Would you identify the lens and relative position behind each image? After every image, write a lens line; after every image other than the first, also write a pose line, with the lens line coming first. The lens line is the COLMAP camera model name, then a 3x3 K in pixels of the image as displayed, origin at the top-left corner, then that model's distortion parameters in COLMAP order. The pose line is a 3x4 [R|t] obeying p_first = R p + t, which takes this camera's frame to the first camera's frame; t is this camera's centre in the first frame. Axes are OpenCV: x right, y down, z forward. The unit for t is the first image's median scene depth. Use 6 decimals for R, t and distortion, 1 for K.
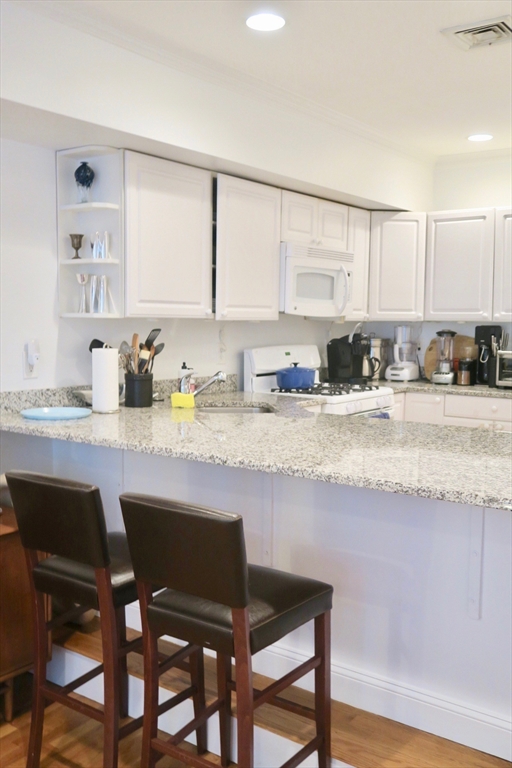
lens RADIAL K [[757.7, 0, 255.7], [0, 757.7, 385.4], [0, 0, 1]] dist [0.018287, 0.000000]
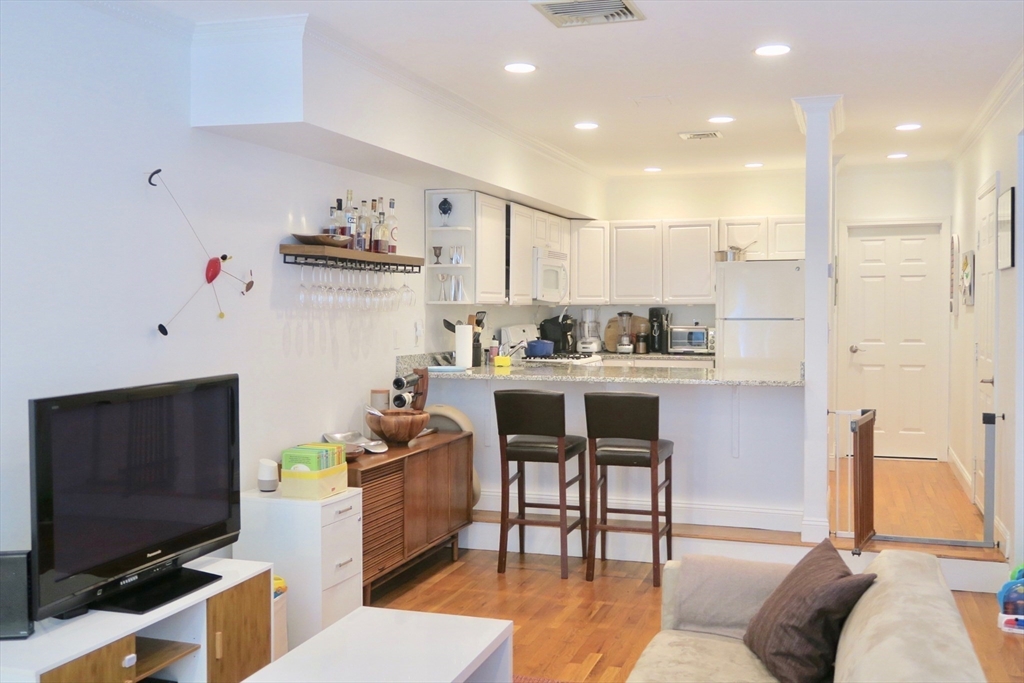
lens RADIAL K [[1010.2, 0, 512.3], [0, 1010.2, 340.0], [0, 0, 1]] dist [0.018287, 0.000000]
pose [[0.951692, -0.021561, 0.306296, -0.471610], [0.037608, 0.998206, -0.046586, 0.049539], [-0.304742, 0.055855, 0.950796, -0.585681]]
